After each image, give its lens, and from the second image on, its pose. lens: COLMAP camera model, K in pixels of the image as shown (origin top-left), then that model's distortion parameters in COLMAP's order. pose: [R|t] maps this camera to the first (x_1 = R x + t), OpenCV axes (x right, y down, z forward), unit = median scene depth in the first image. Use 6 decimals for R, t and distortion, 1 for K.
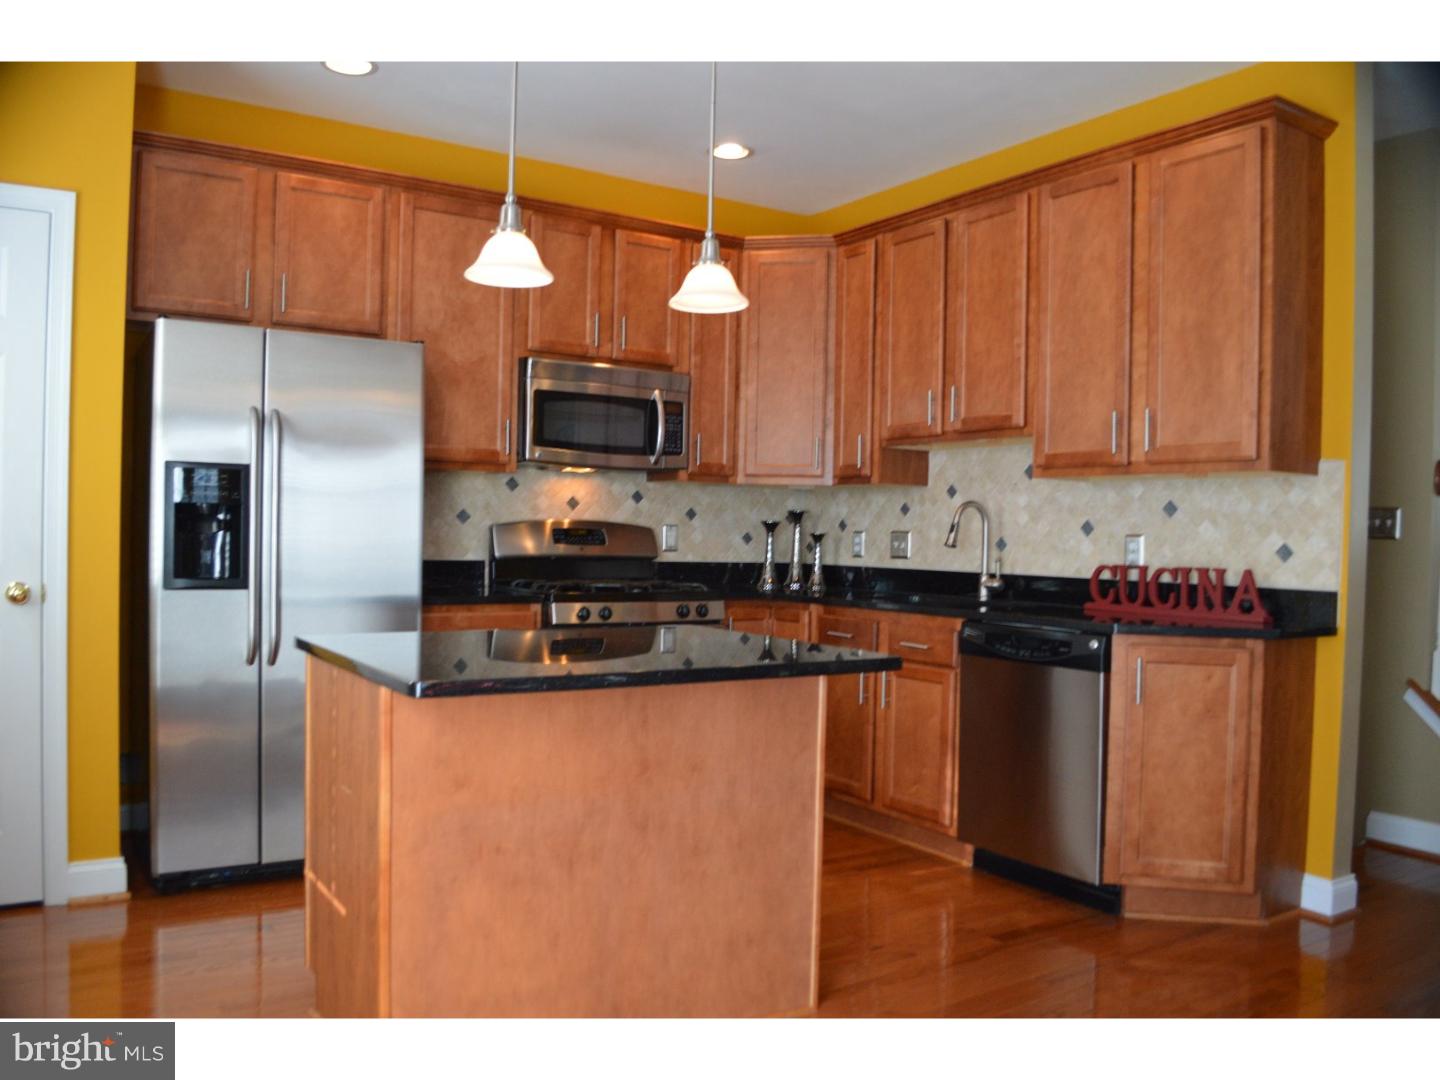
lens RADIAL K [[1149.6, 0, 718.4], [0, 1149.6, 537.8], [0, 0, 1]] dist [-0.077093, 0.000372]
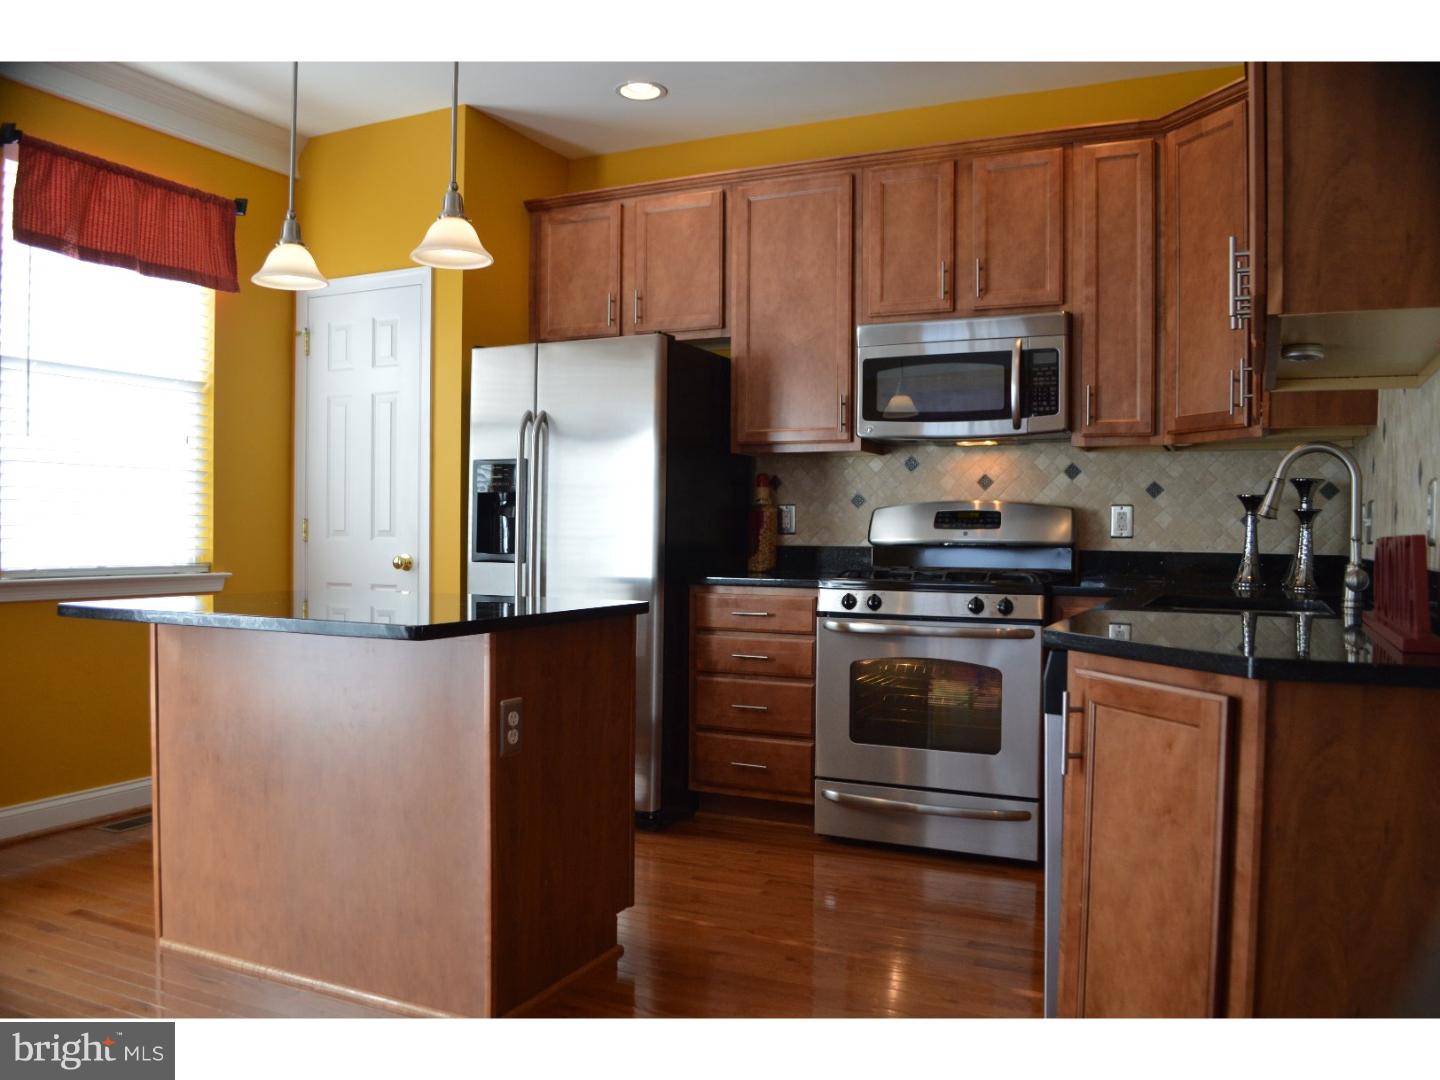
lens RADIAL K [[1149.6, 0, 723.1], [0, 1149.6, 542.4], [0, 0, 1]] dist [-0.077093, 0.000372]
pose [[0.525436, -0.009588, -0.850779, 0.567917], [-0.003418, 0.999905, -0.013379, 0.030922], [0.850826, 0.009938, 0.525353, 0.424312]]
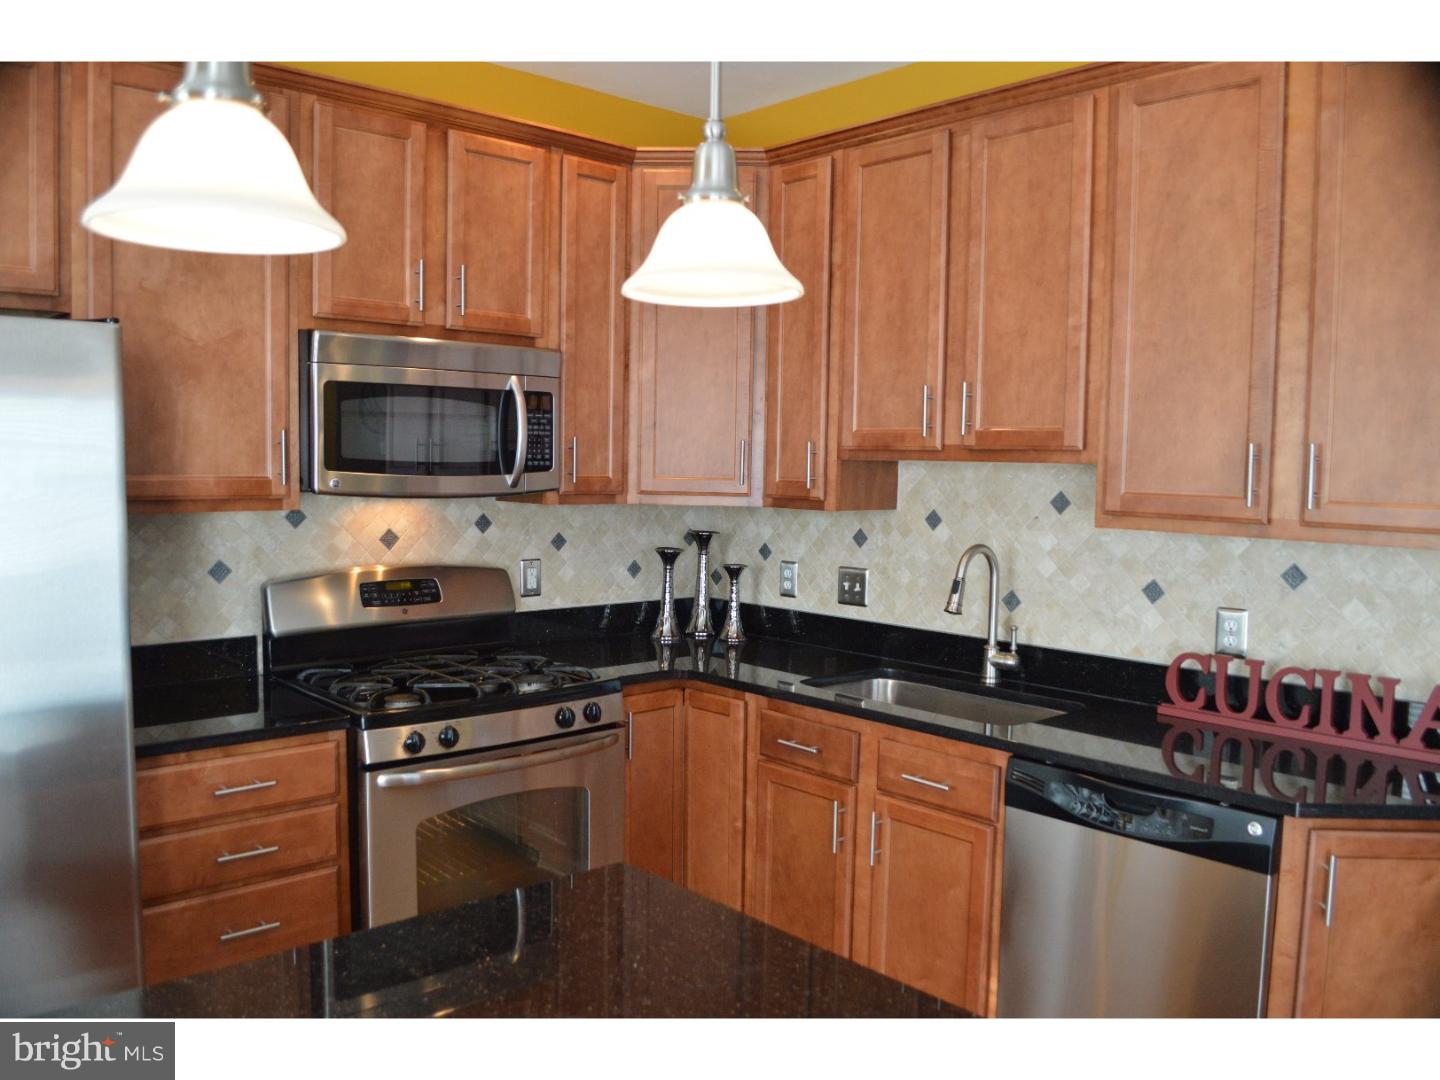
lens RADIAL K [[1149.6, 0, 713.9], [0, 1149.6, 545.9], [0, 0, 1]] dist [-0.077093, 0.000372]
pose [[0.987701, -0.016818, 0.155446, -0.047424], [0.005100, 0.997134, 0.075478, -0.085621], [-0.156270, -0.073757, 0.984957, 0.341167]]
